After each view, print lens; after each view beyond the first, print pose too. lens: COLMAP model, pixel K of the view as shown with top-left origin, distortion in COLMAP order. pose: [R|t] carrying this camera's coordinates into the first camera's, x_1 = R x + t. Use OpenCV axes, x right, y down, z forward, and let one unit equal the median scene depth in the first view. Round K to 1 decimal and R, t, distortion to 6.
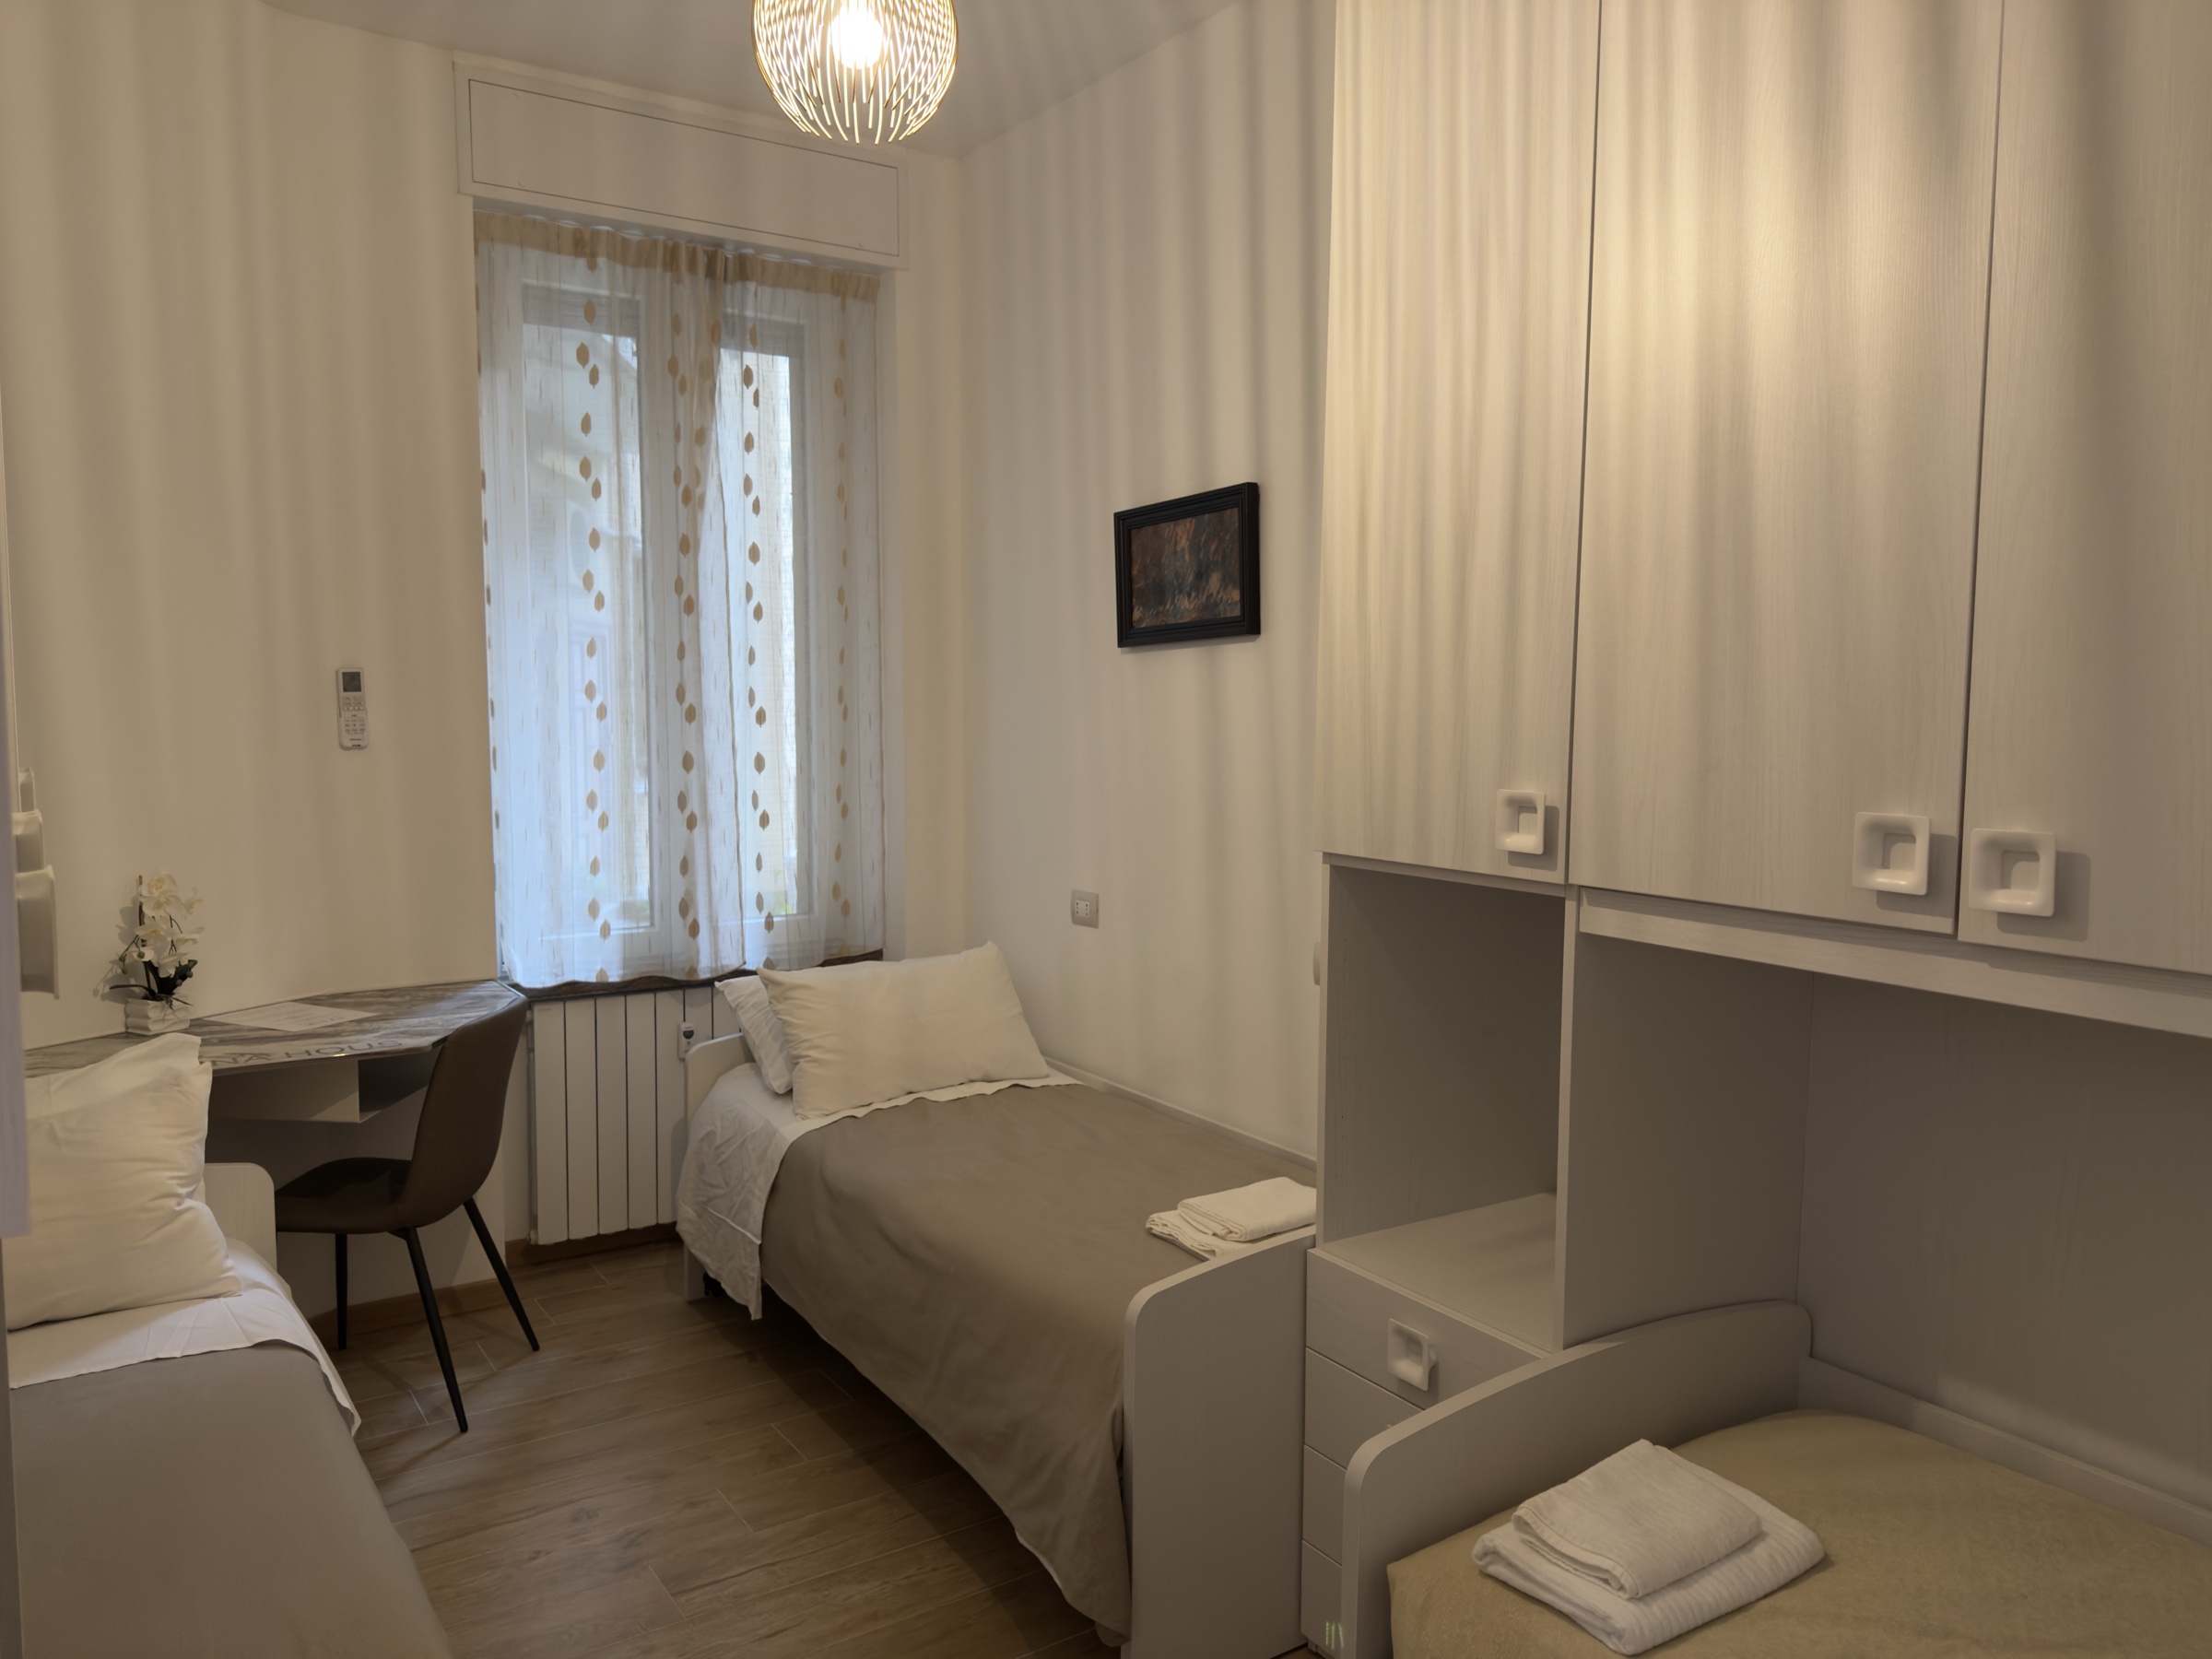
lens RADIAL K [[1557.5, 0, 1106.0], [0, 1557.5, 829.5], [0, 0, 1]] dist [0.067918, -0.088258]
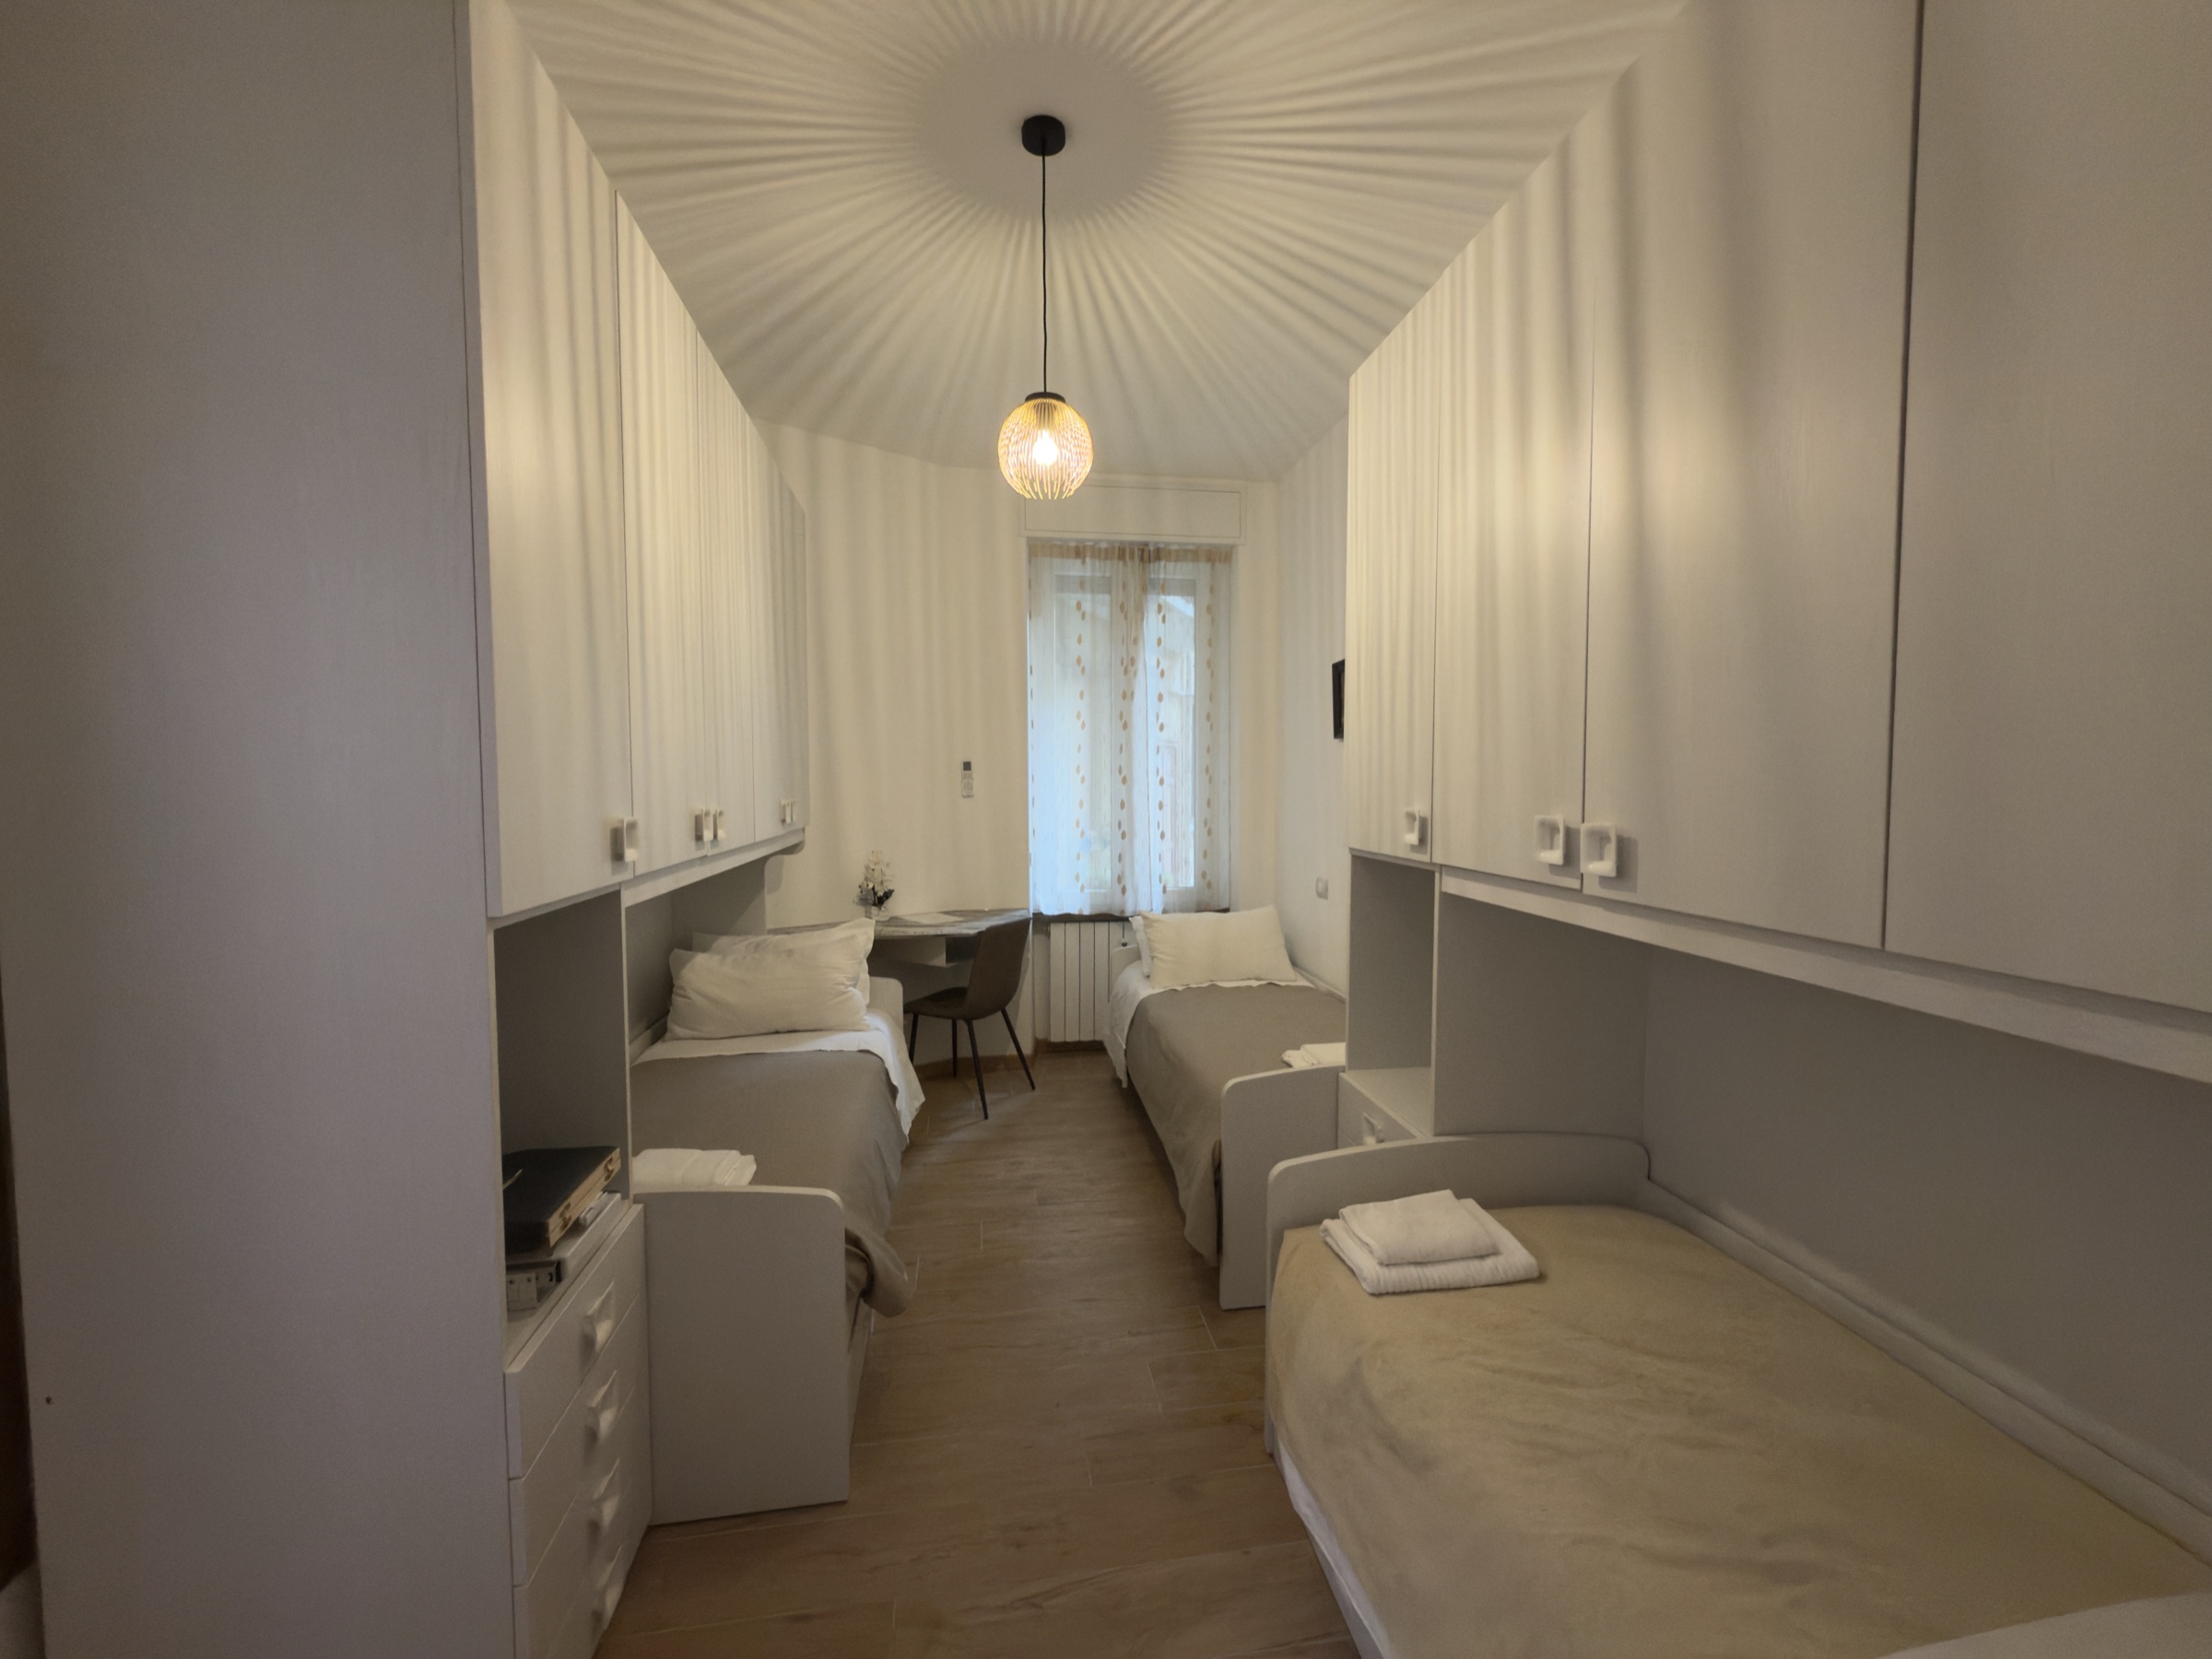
lens RADIAL K [[882.1, 0, 1108.4], [0, 882.1, 824.1], [0, 0, 1]] dist [-0.000889, -0.000007]
pose [[0.908041, 0.013492, -0.418663, 0.197596], [-0.029070, 0.999101, -0.030852, 0.017118], [0.417870, 0.040186, 0.907617, -0.013495]]
